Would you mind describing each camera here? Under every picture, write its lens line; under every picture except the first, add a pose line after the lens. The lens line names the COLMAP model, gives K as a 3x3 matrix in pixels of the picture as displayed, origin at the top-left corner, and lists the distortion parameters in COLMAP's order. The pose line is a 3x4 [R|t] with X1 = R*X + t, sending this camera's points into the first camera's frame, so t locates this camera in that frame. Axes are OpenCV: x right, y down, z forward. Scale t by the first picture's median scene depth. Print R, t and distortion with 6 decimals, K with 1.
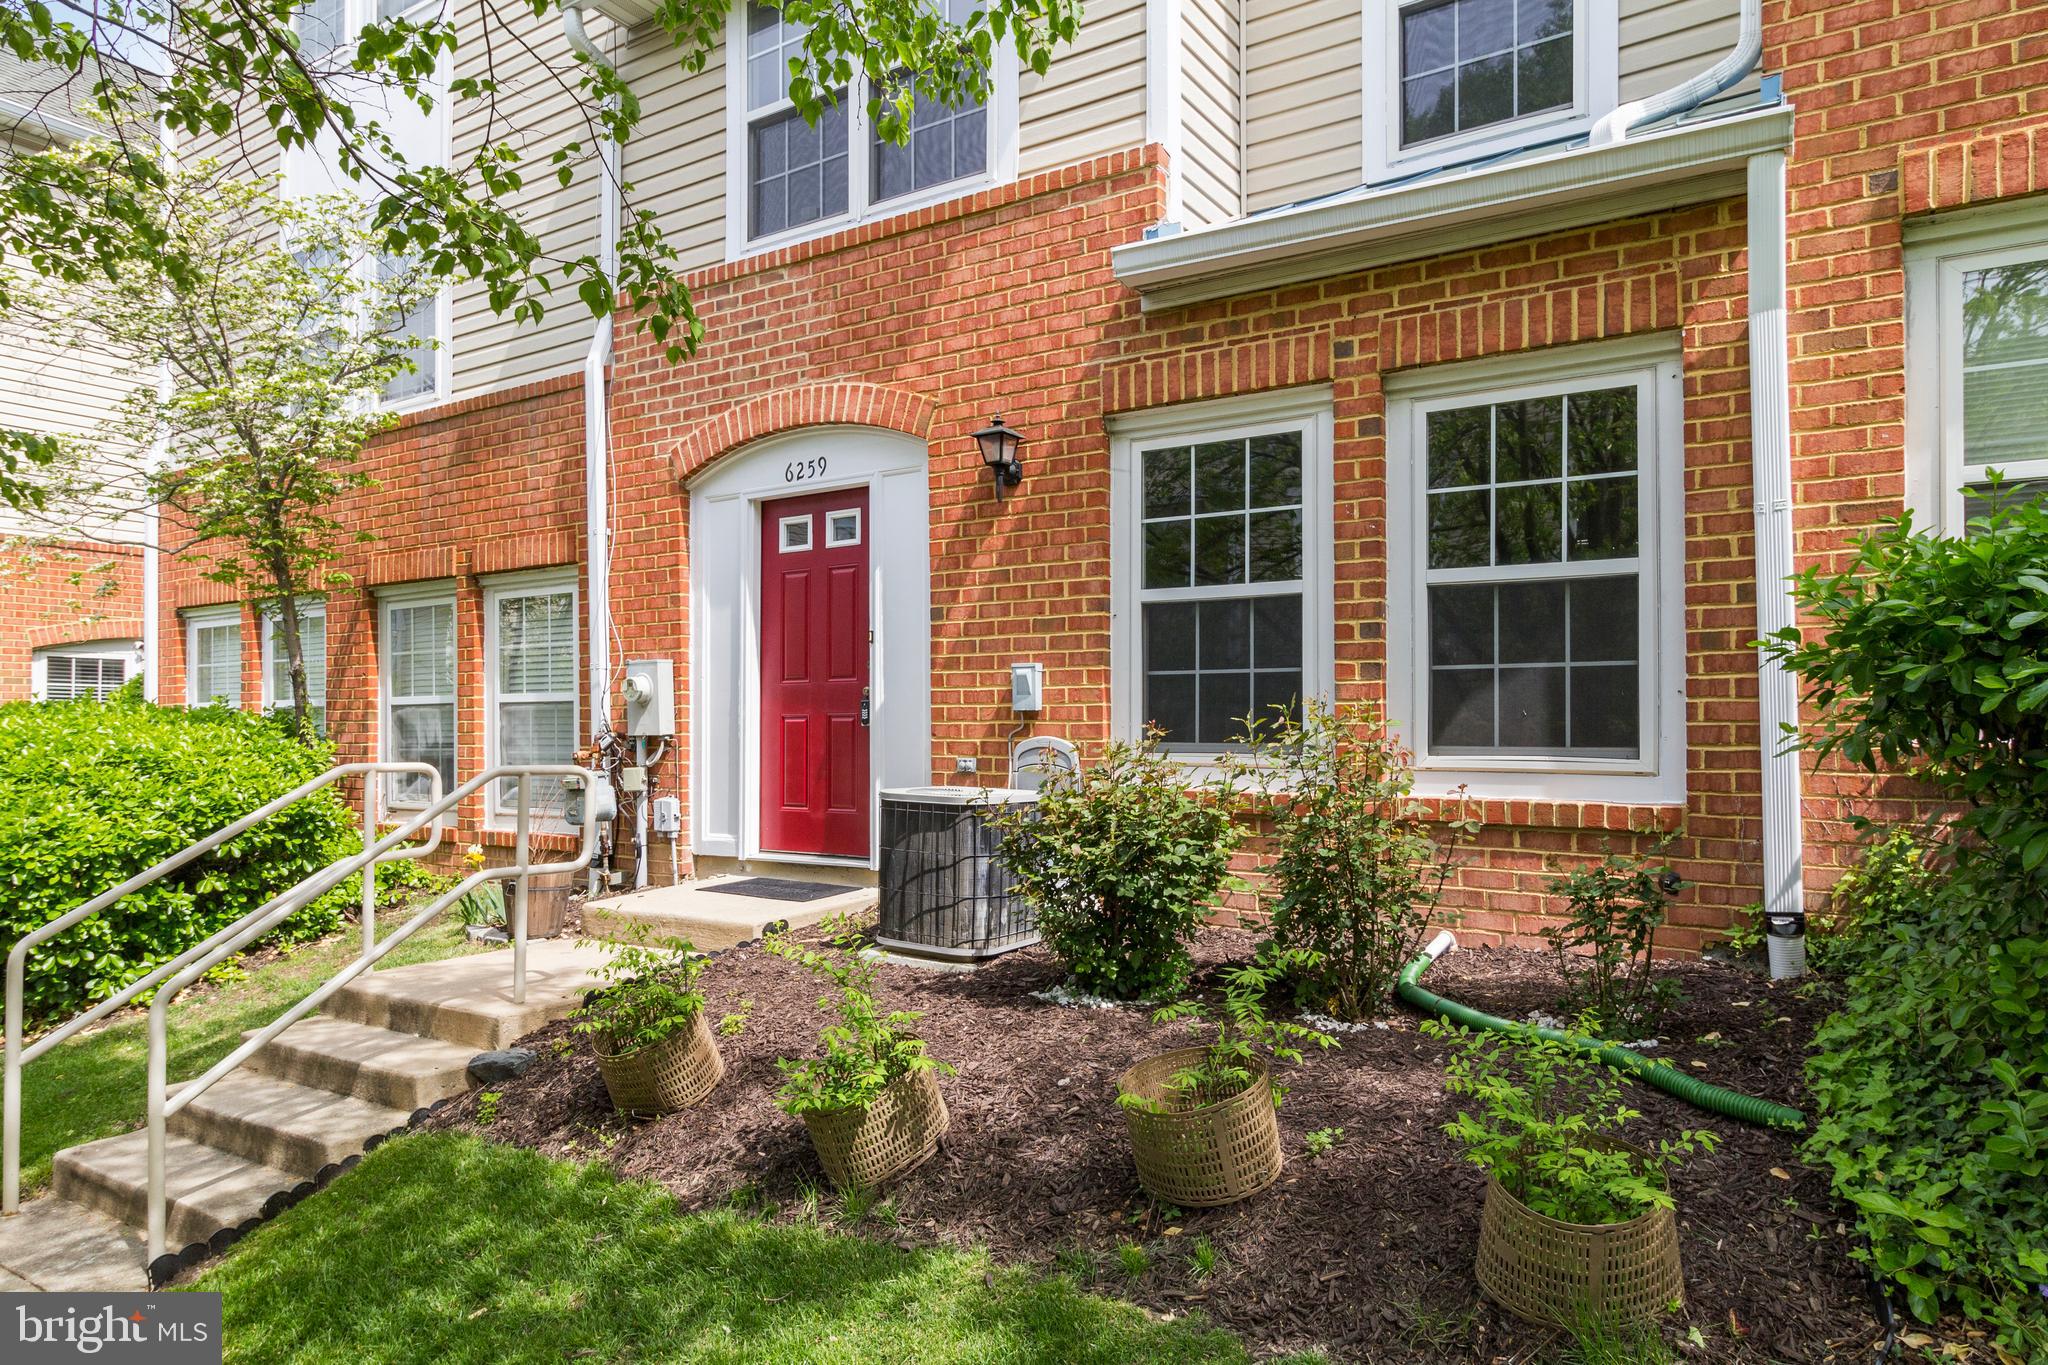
lens RADIAL K [[1254.6, 0, 1027.3], [0, 1254.6, 722.6], [0, 0, 1]] dist [0.001499, 0.000086]
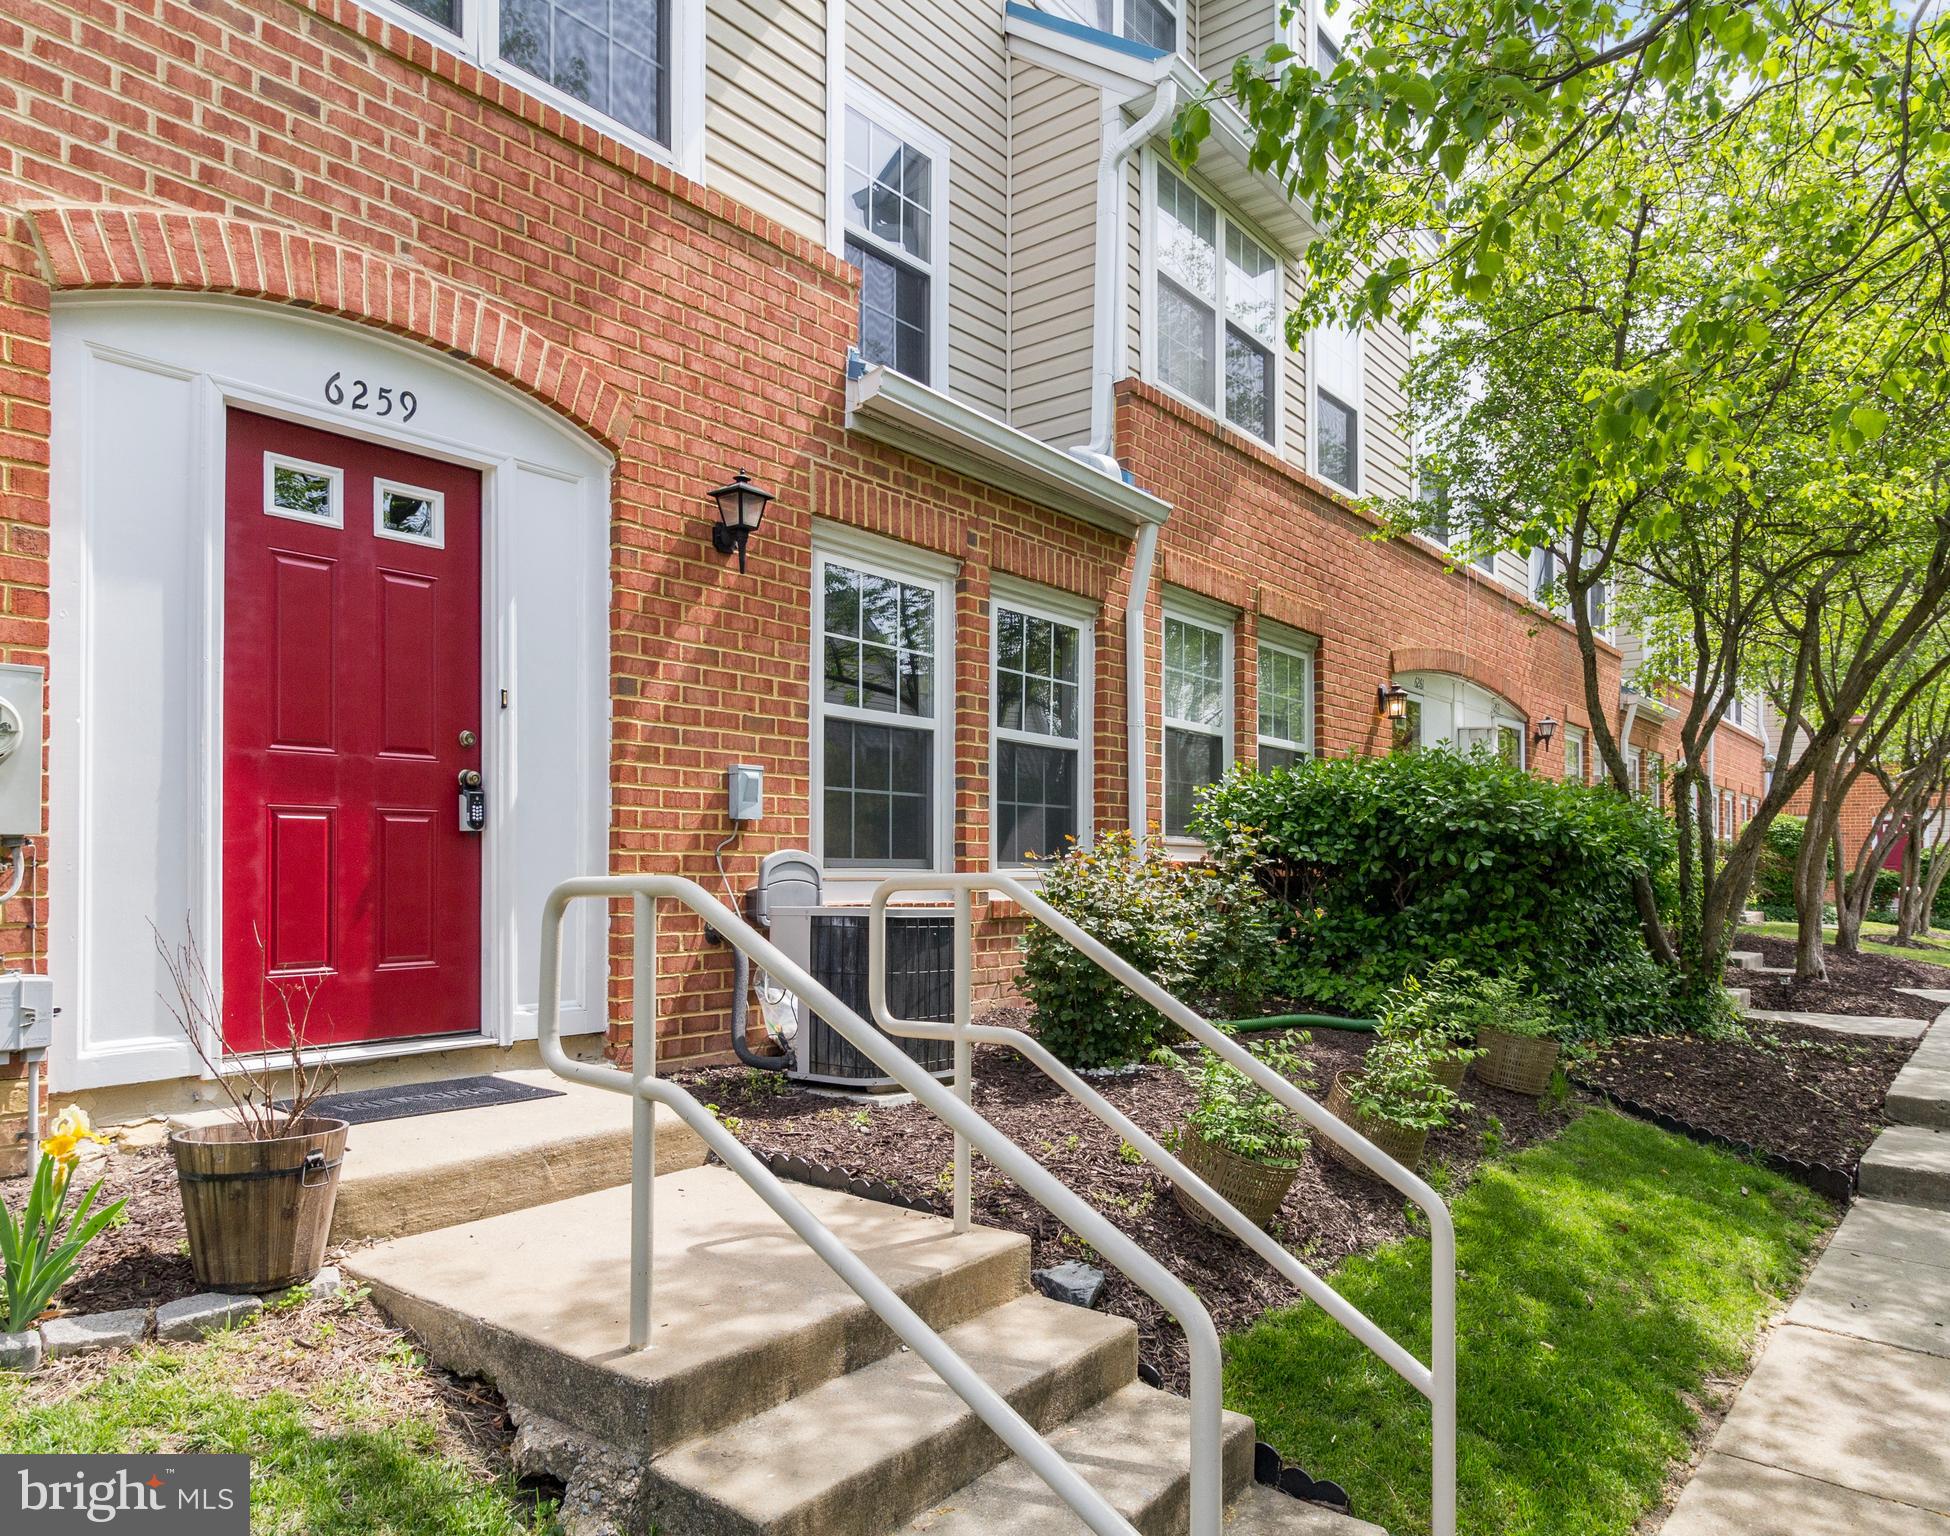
lens RADIAL K [[1318.2, 0, 975.8], [0, 1318.2, 865.0], [0, 0, 1]] dist [0.000321, 0.003930]
pose [[0.095474, 0.009530, 0.995386, -0.852532], [-0.002628, 0.999953, -0.009321, 0.028425], [-0.995428, -0.001726, 0.095495, 0.720772]]
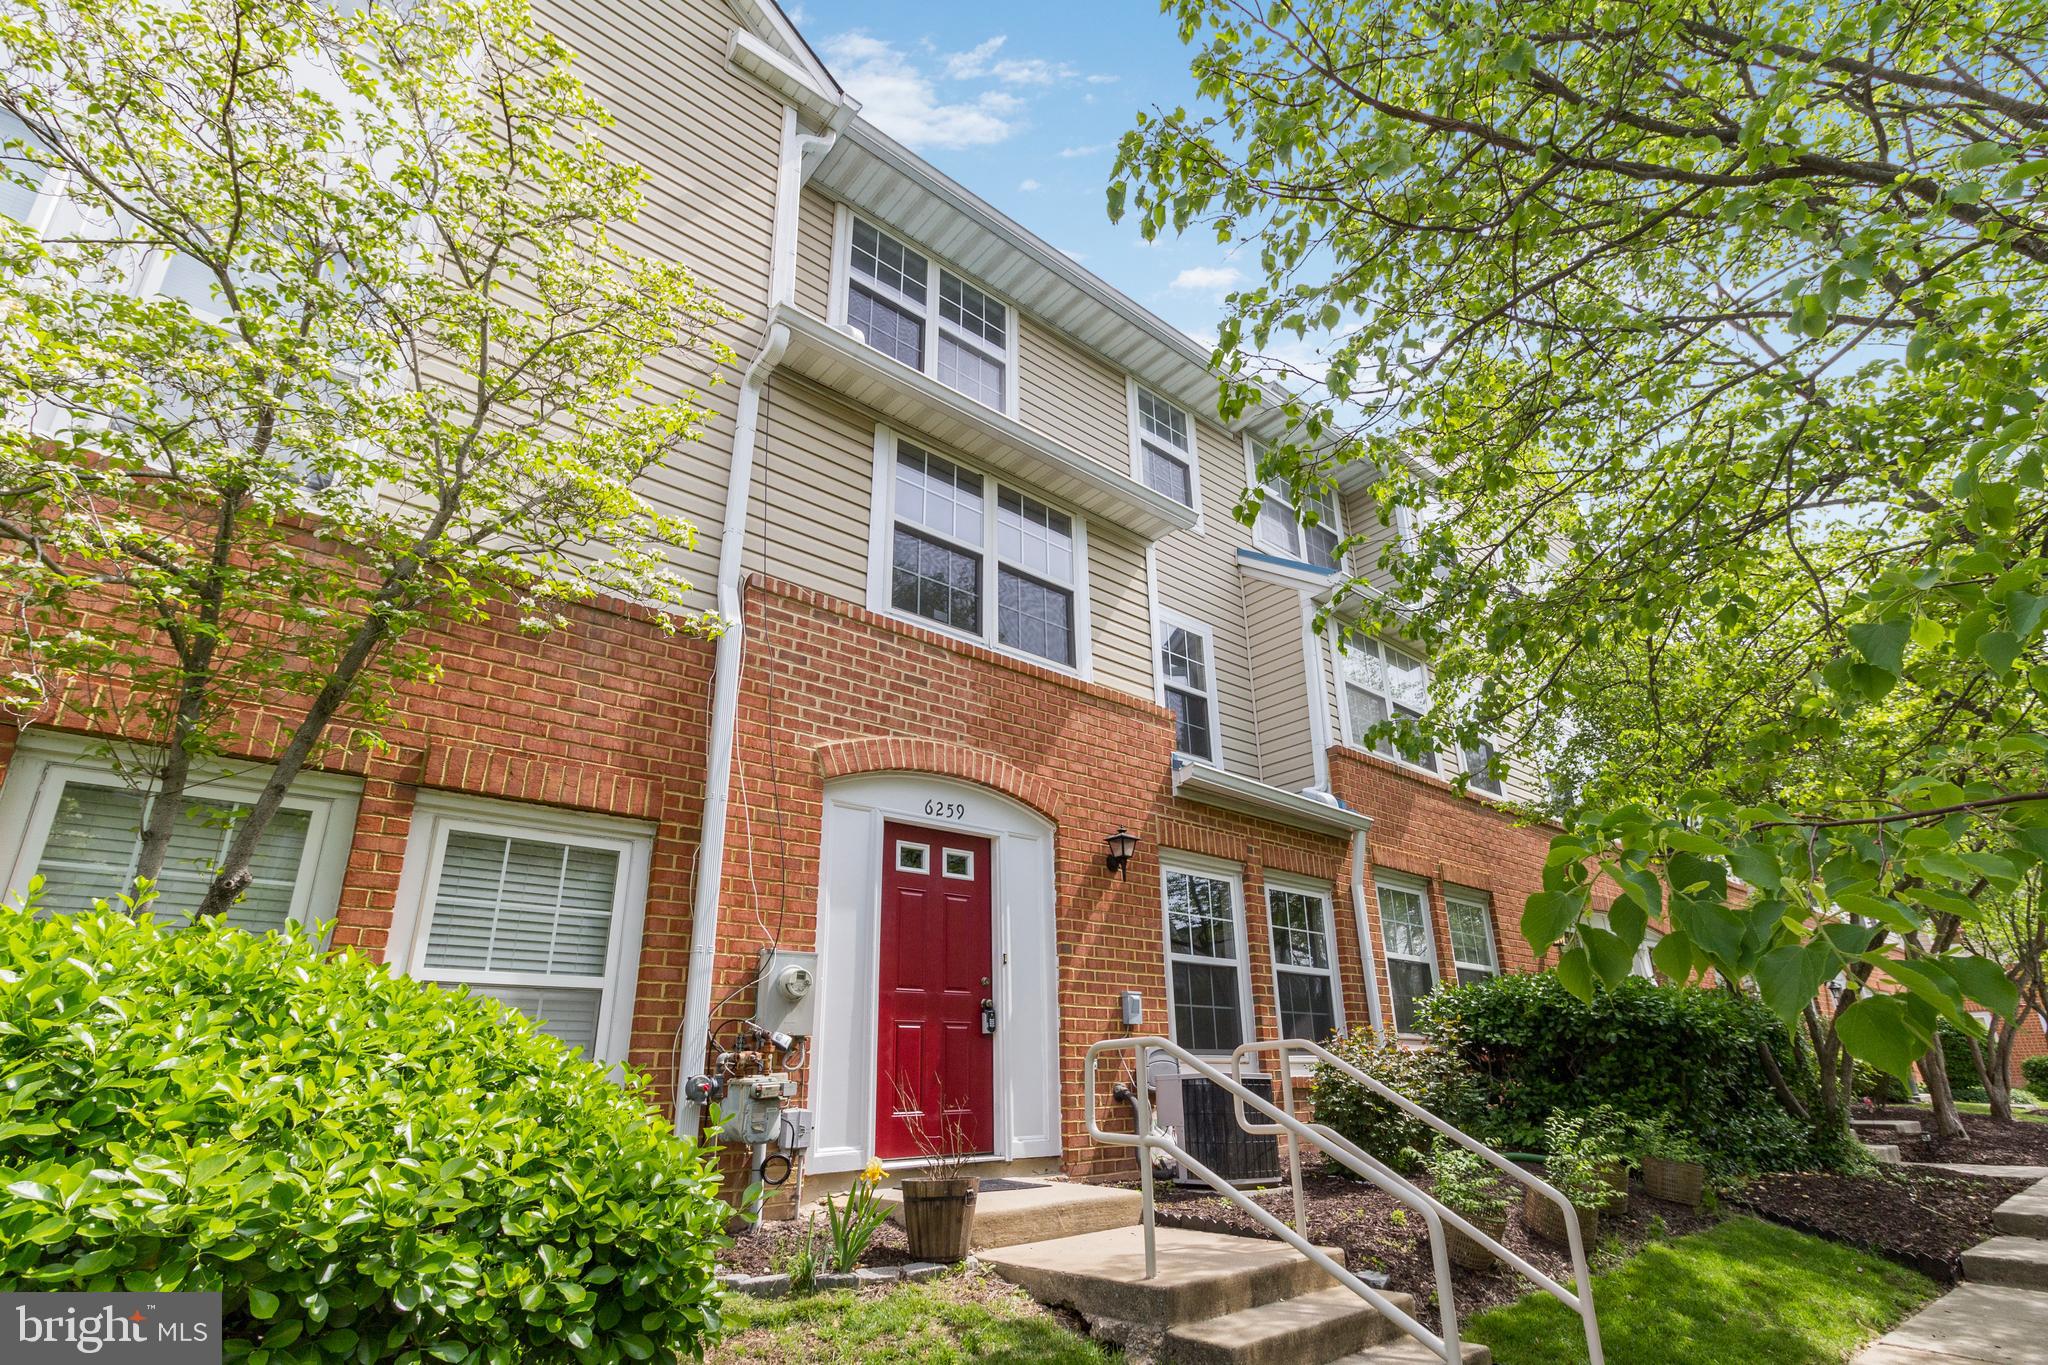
lens RADIAL K [[942.0, 0, 1019.8], [0, 942.0, 775.5], [0, 0, 1]] dist [0.000090, 0.000510]
pose [[0.319406, 0.293136, 0.901139, -1.074365], [0.012759, 0.949535, -0.313402, 0.055001], [-0.947532, 0.111600, 0.299547, 0.727702]]
